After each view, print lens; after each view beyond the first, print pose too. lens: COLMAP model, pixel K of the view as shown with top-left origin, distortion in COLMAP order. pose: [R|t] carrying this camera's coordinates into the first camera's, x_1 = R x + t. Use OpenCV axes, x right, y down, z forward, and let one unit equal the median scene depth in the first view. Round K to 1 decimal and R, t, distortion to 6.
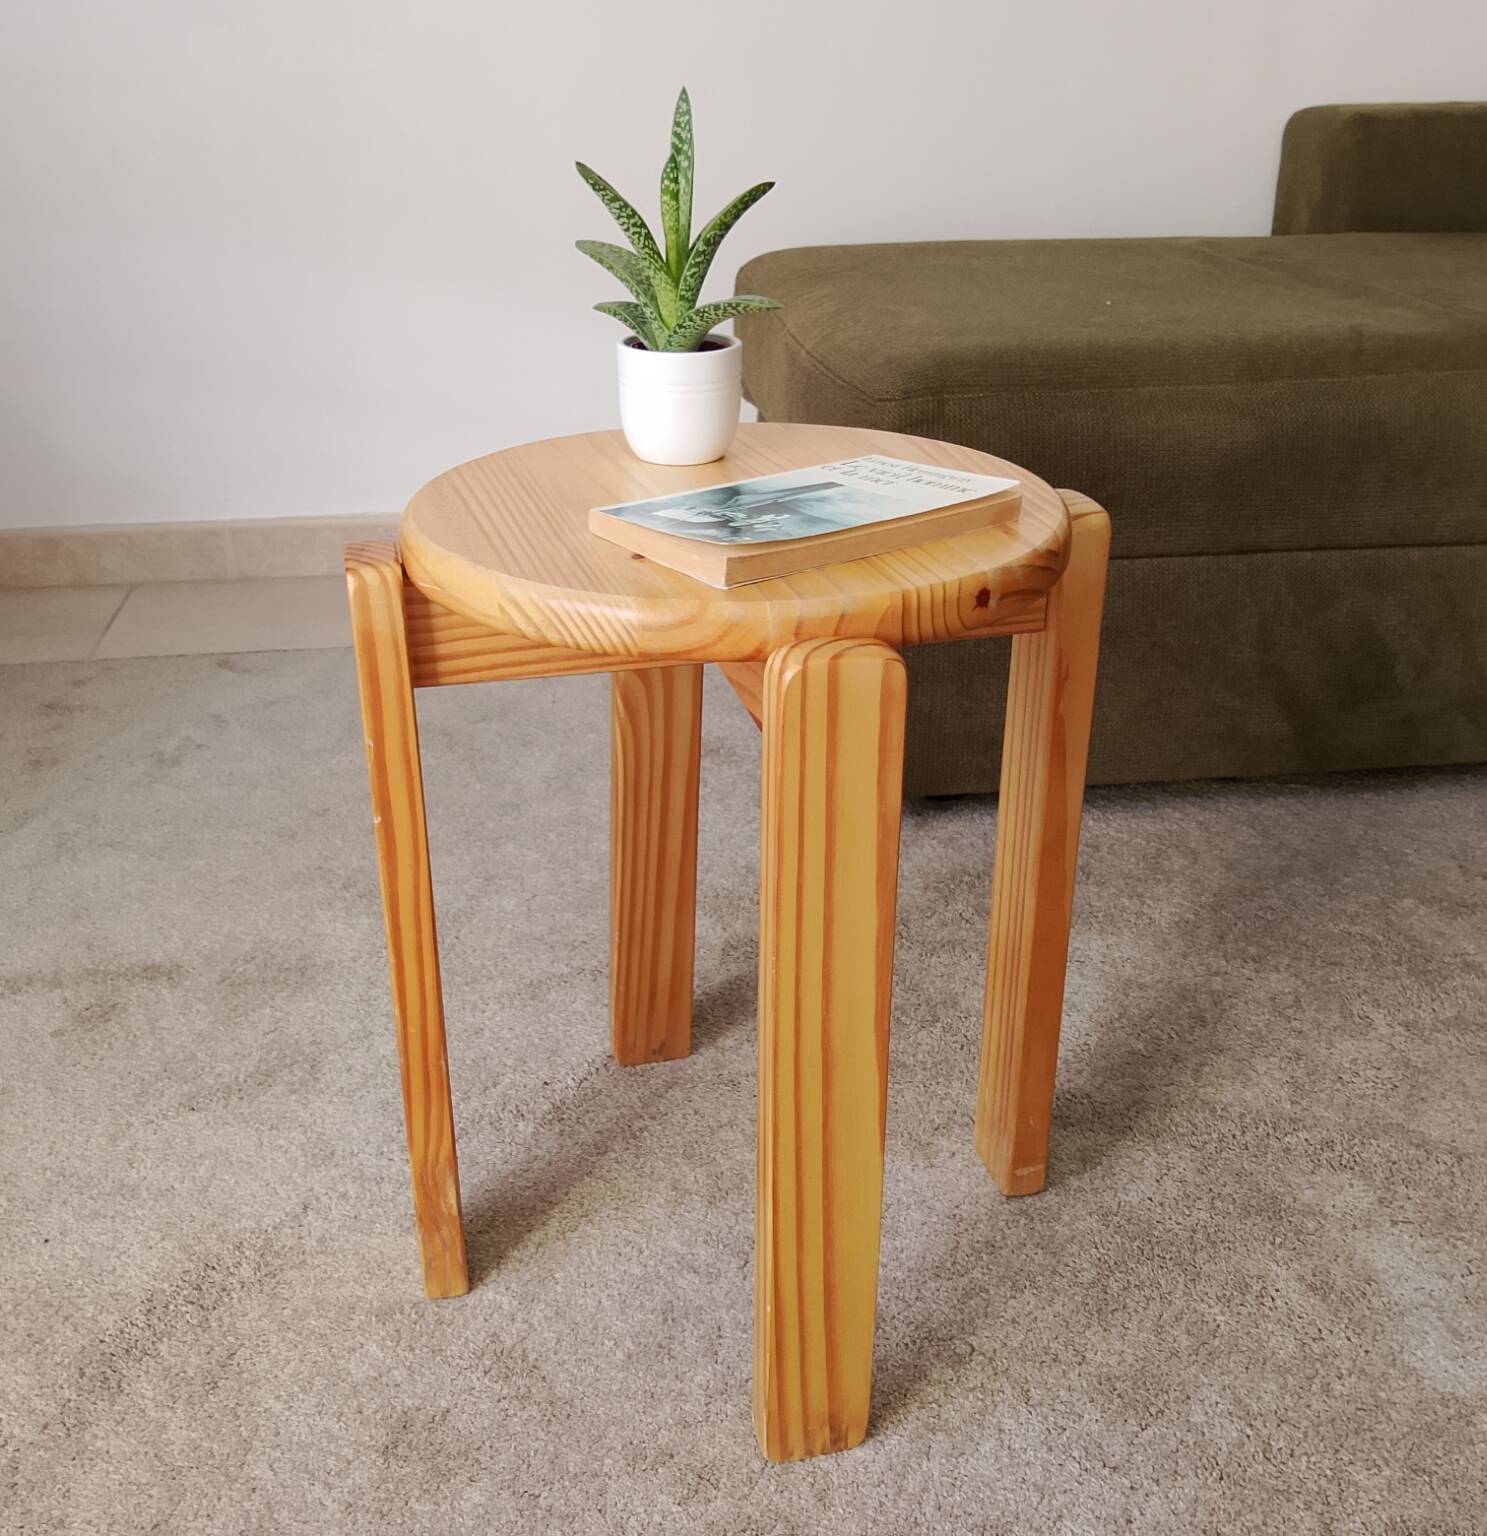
lens RADIAL K [[1637.8, 0, 693.0], [0, 1637.8, 760.2], [0, 0, 1]] dist [0.003439, -0.012369]
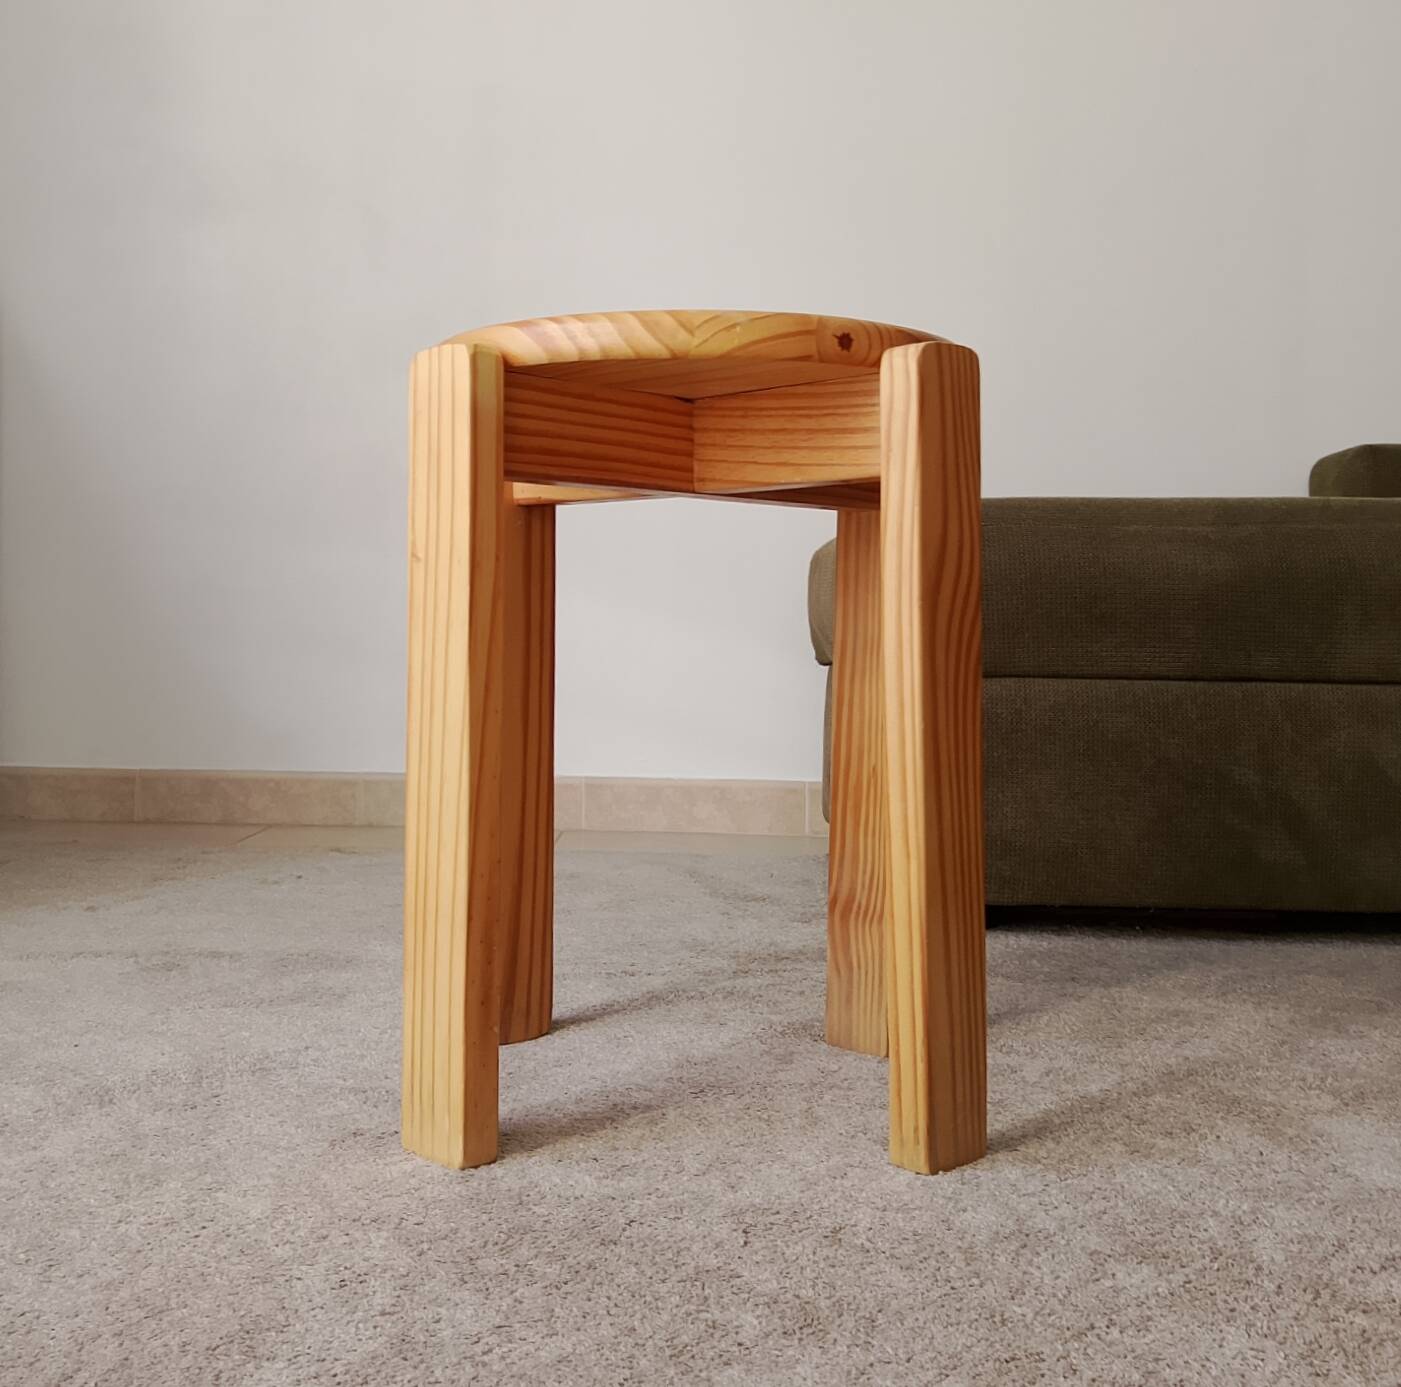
lens RADIAL K [[1623.3, 0, 633.3], [0, 1623.3, 645.9], [0, 0, 1]] dist [0.019288, -0.044398]
pose [[0.989479, 0.028576, -0.141830, 0.125007], [-0.084169, 0.911033, -0.403651, 0.456188], [0.117677, 0.411342, 0.903853, -0.059468]]
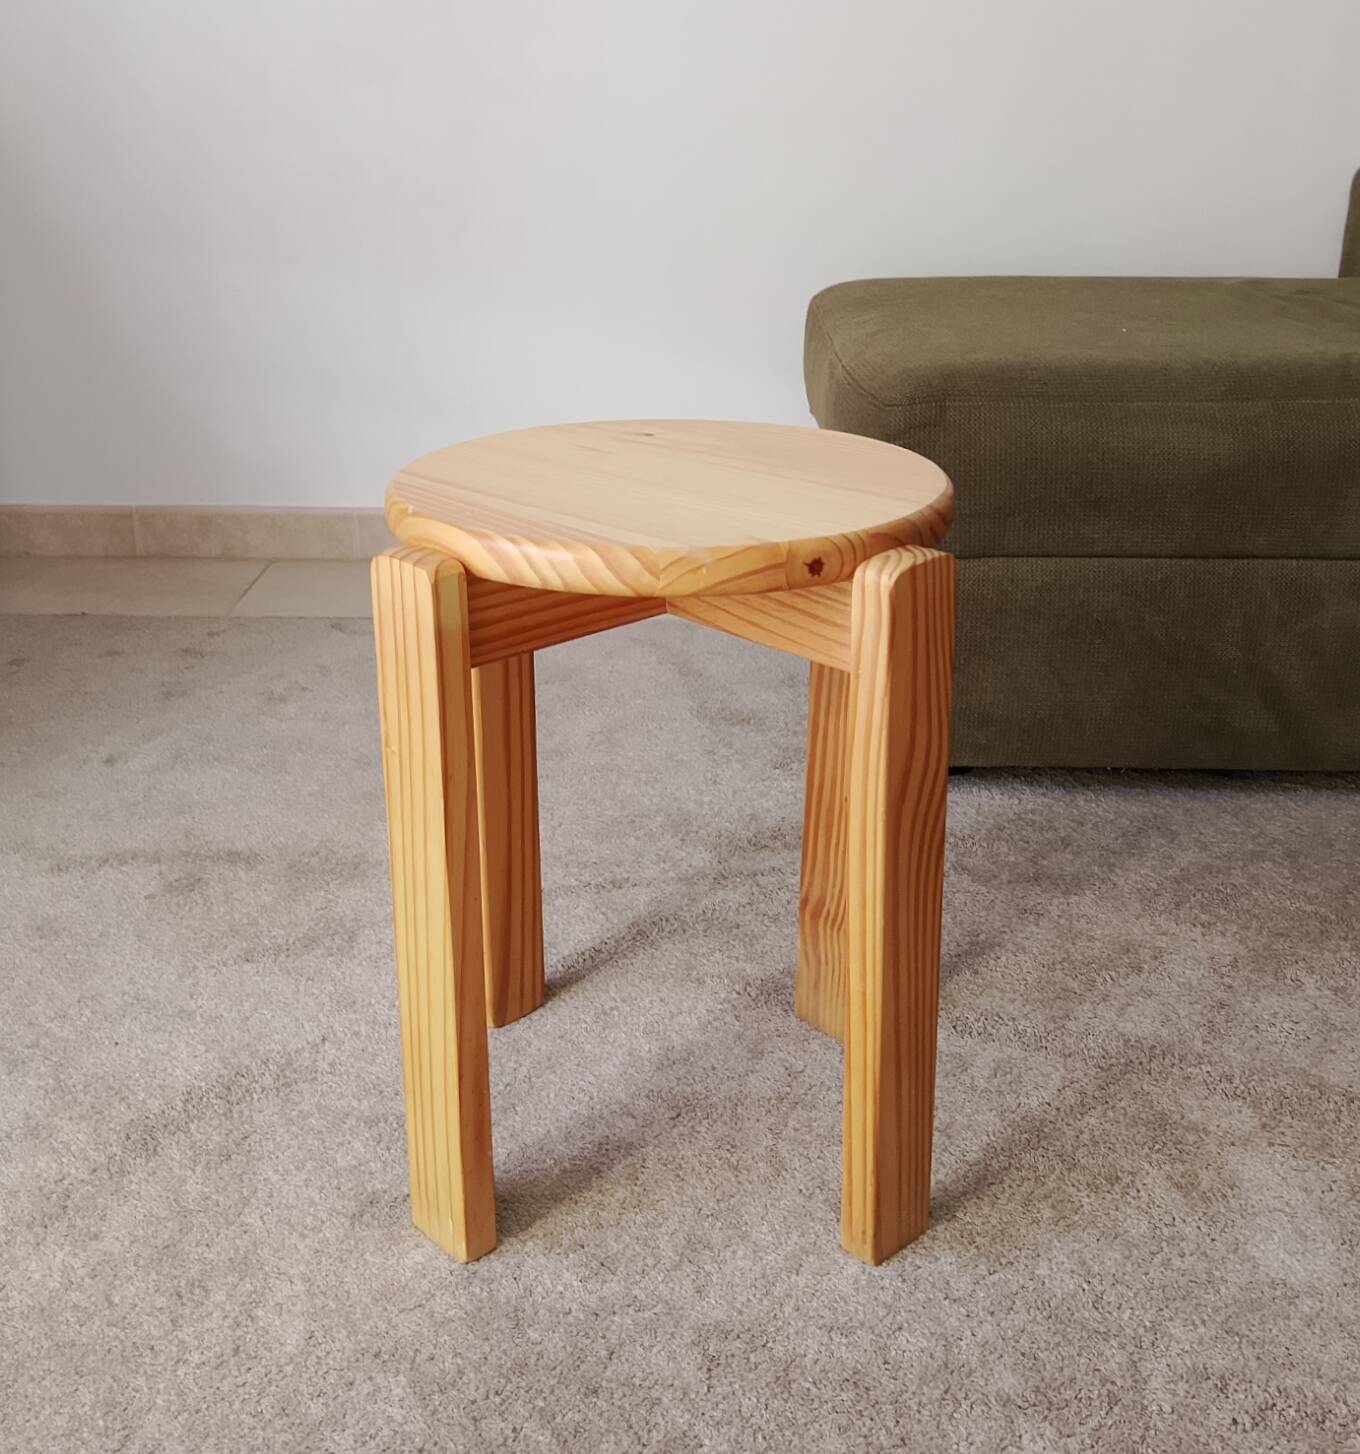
lens RADIAL K [[1617.0, 0, 585.8], [0, 1617.0, 689.2], [0, 0, 1]] dist [0.077088, -0.217075]
pose [[0.985556, 0.060999, -0.157983, 0.128190], [-0.071077, 0.995728, -0.058943, 0.074929], [0.153713, 0.069320, 0.985681, -0.167499]]
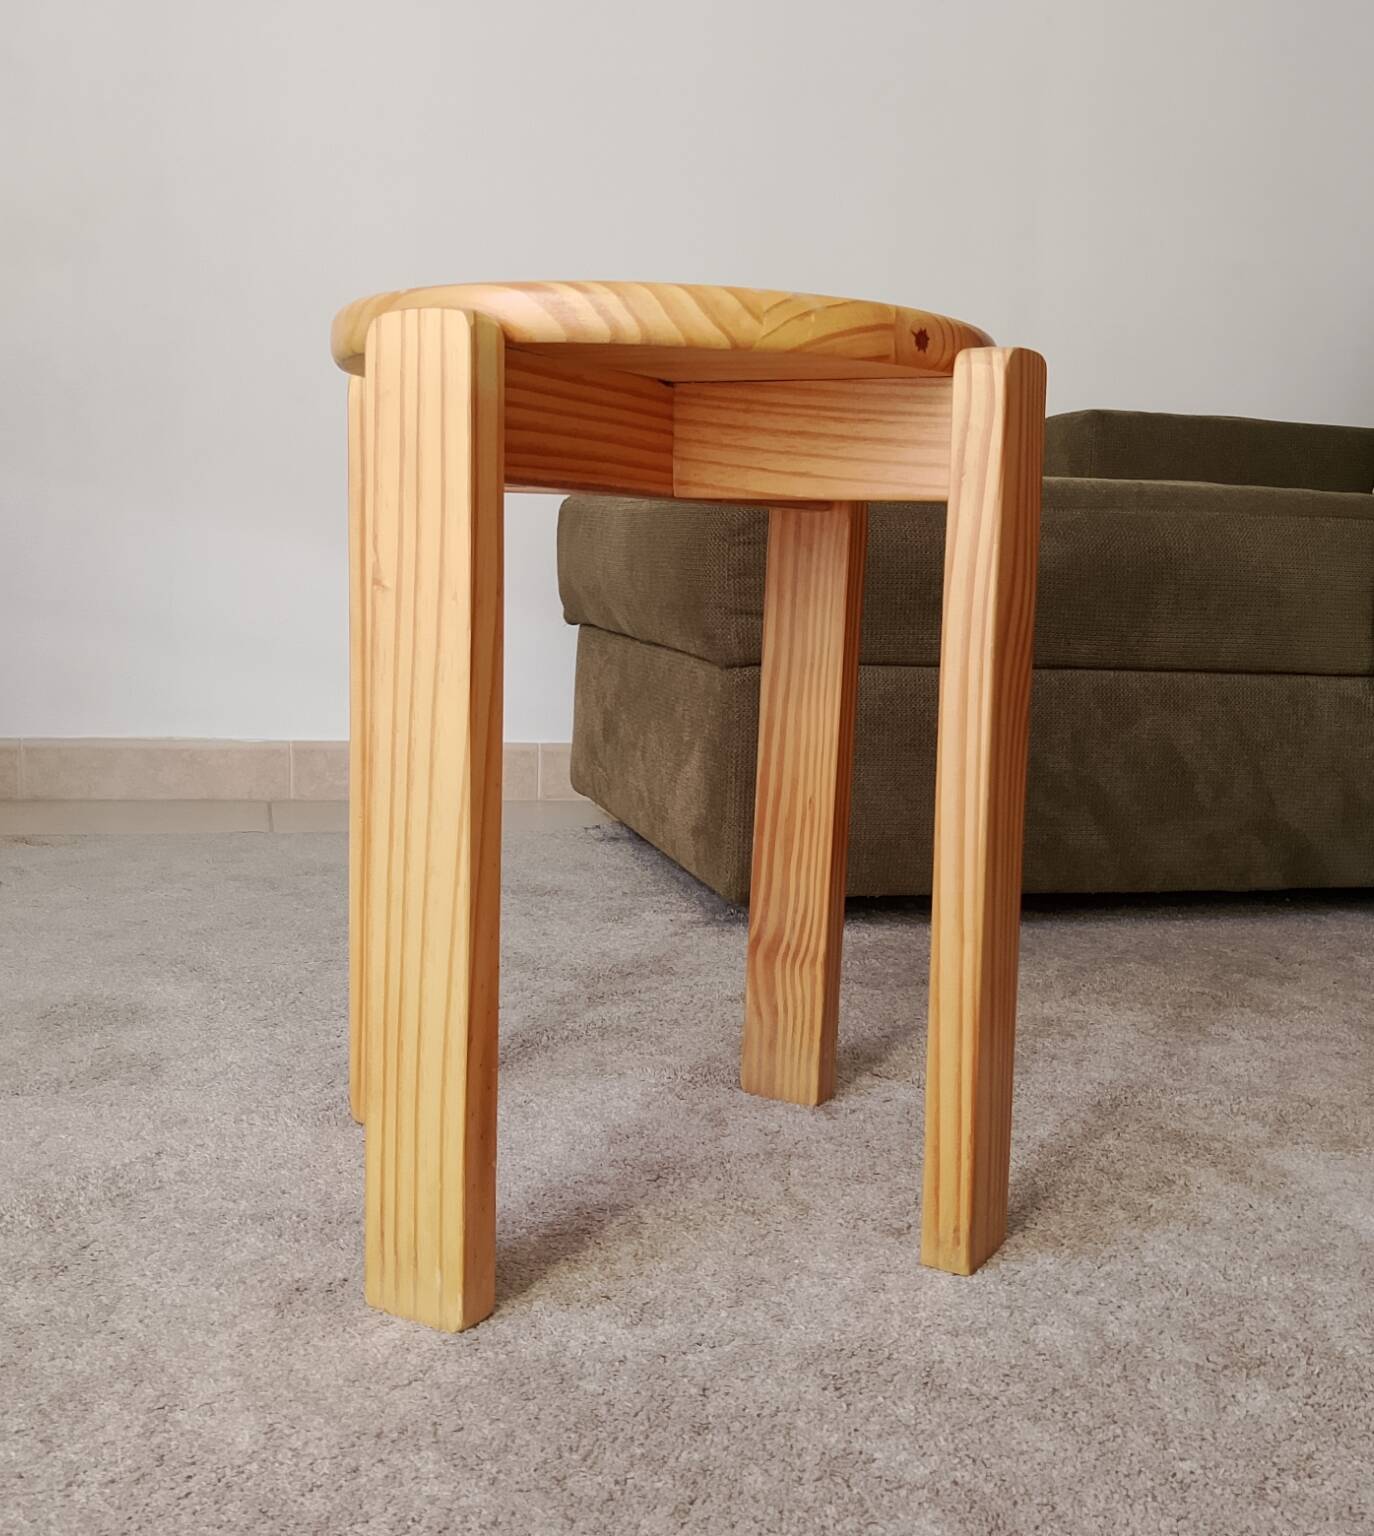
lens RADIAL K [[1623.8, 0, 705.1], [0, 1623.8, 770.4], [0, 0, 1]] dist [0.022798, -0.027501]
pose [[0.985819, 0.028648, 0.165351, -0.097614], [0.020300, 0.957728, -0.286957, 0.340333], [-0.166582, 0.286244, 0.943565, 0.055994]]
